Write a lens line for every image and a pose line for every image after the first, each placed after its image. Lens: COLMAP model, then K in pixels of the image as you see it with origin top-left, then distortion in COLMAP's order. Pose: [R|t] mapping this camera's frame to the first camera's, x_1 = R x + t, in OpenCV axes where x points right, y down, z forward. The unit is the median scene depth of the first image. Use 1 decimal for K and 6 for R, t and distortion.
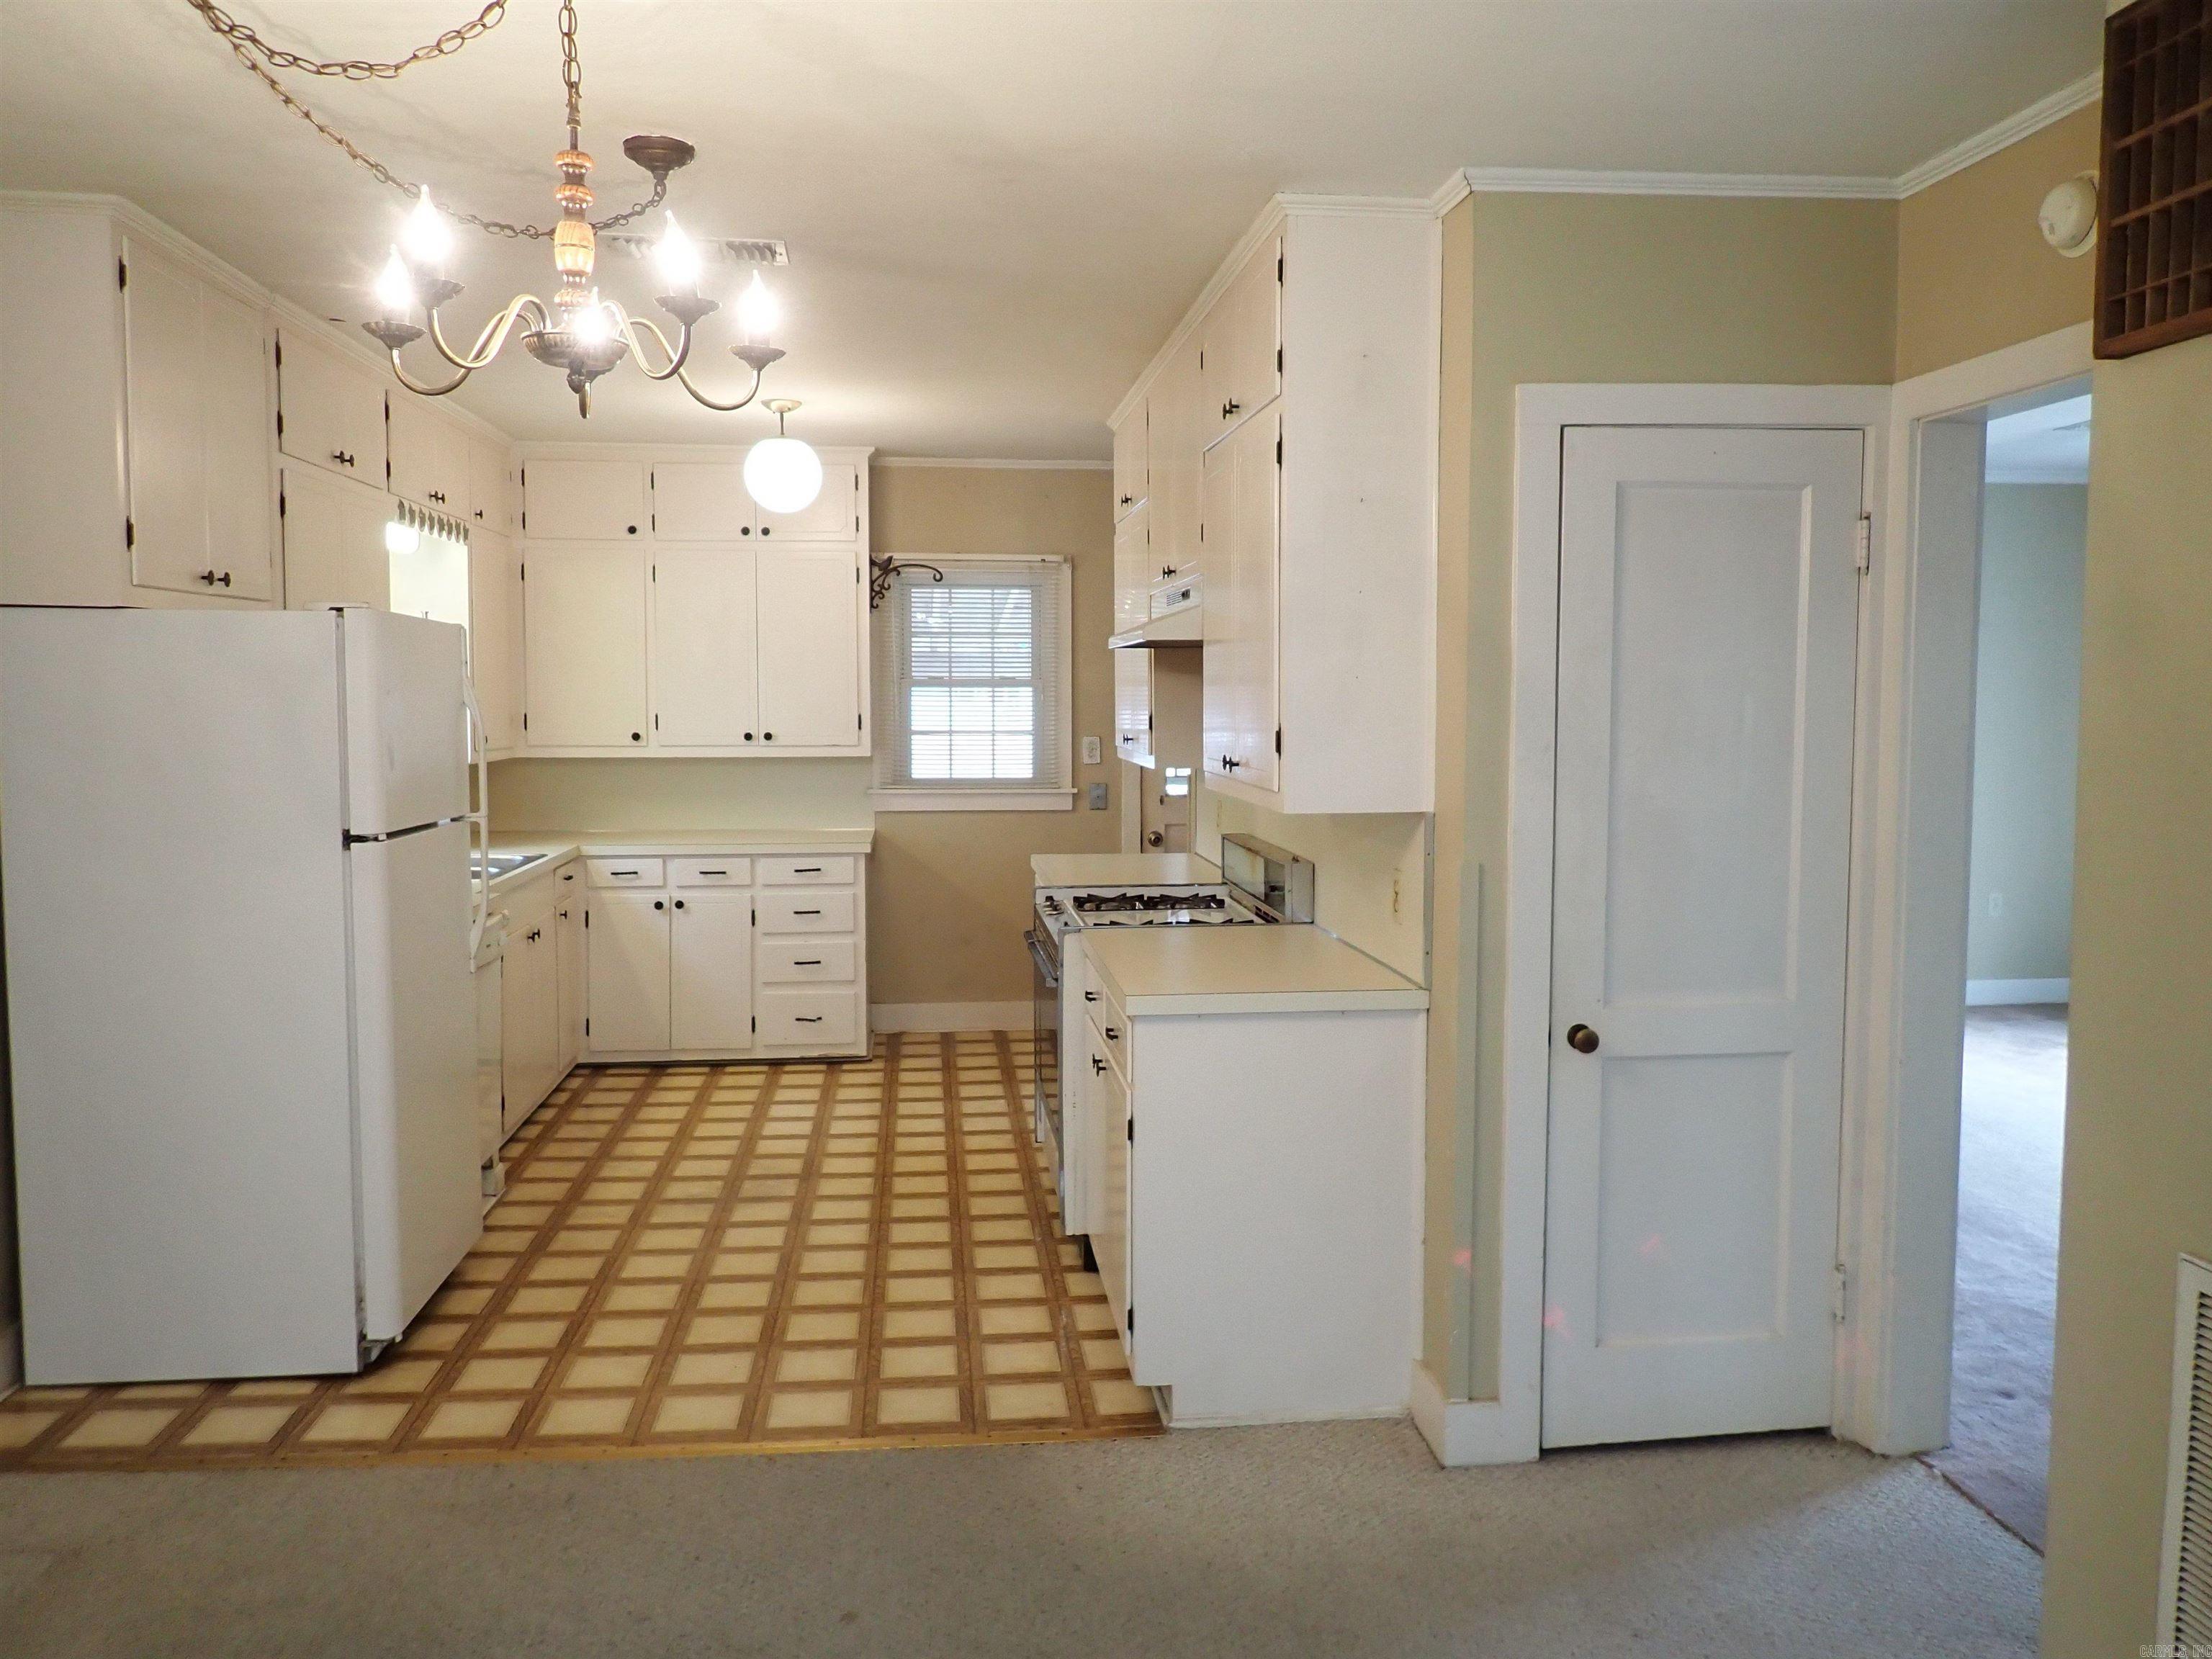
lens RADIAL K [[1624.6, 0, 1098.0], [0, 1624.6, 807.3], [0, 0, 1]] dist [0.005055, -0.004668]
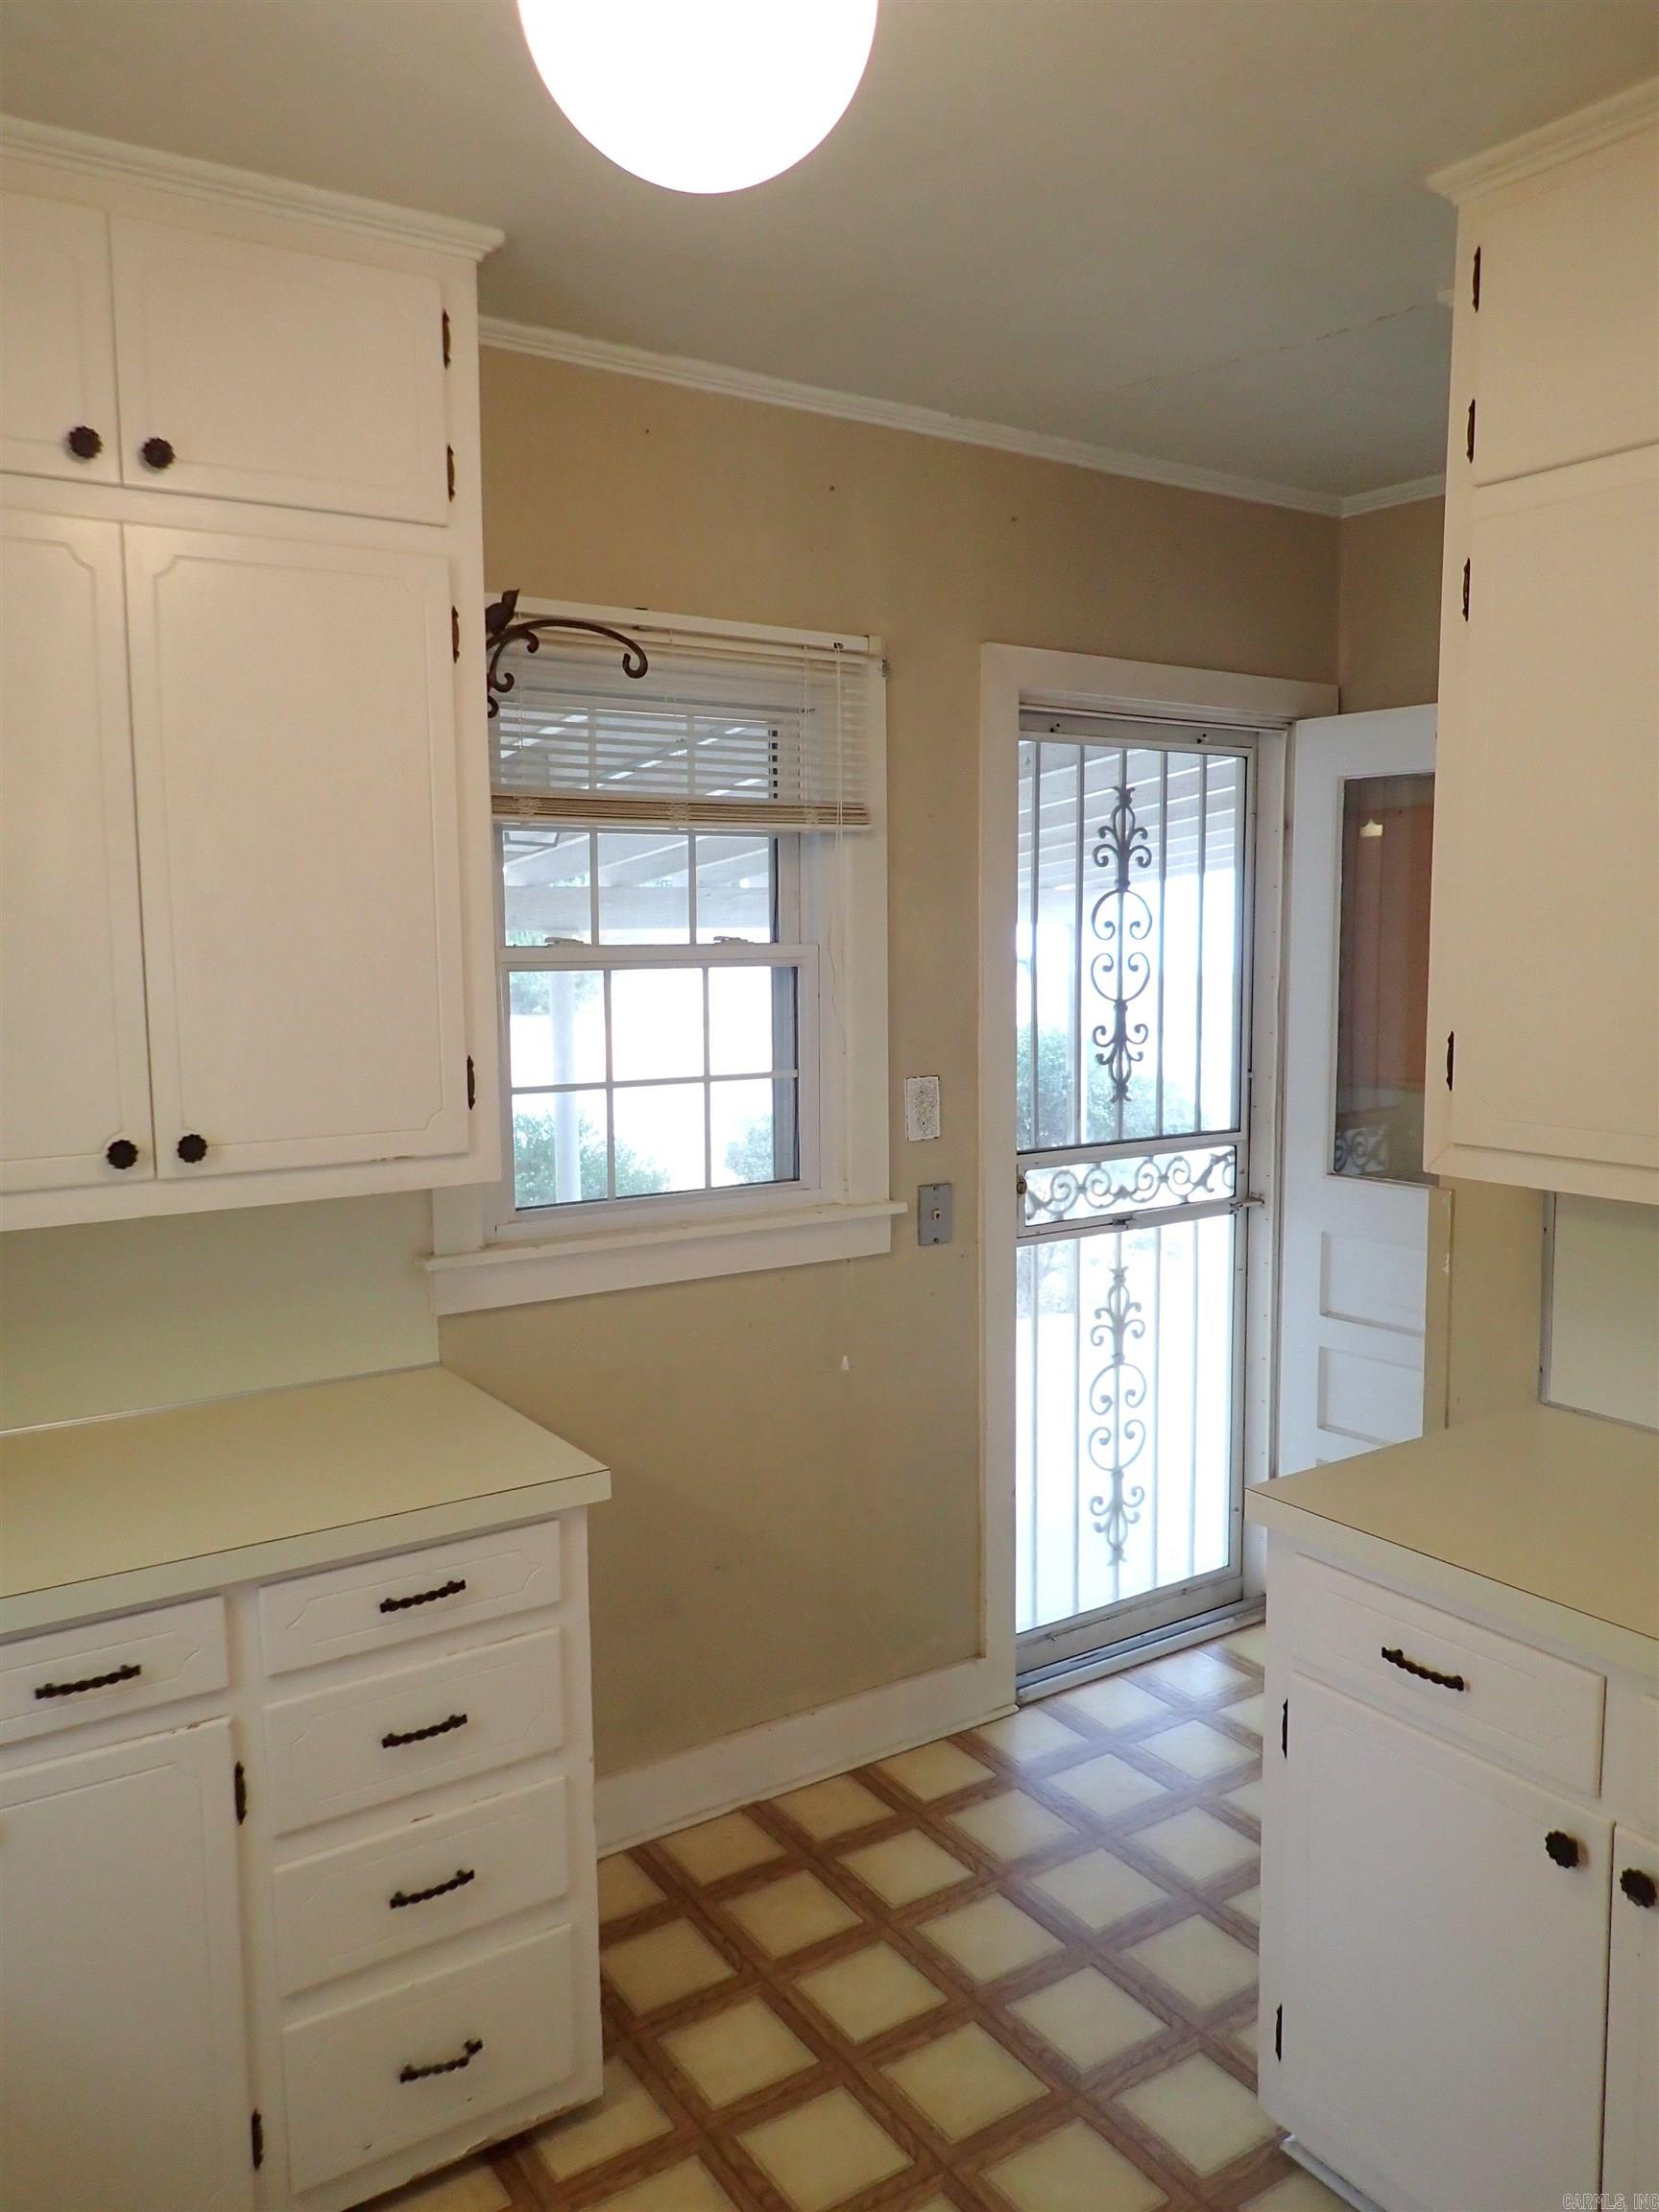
lens RADIAL K [[1636.6, 0, 858.4], [0, 1636.6, 1109.3], [0, 0, 1]] dist [-0.003187, -0.002347]
pose [[0.881339, -0.059381, 0.468737, -0.245747], [0.041440, 0.997963, 0.048509, -0.062941], [-0.470663, -0.023329, 0.882005, 0.700147]]
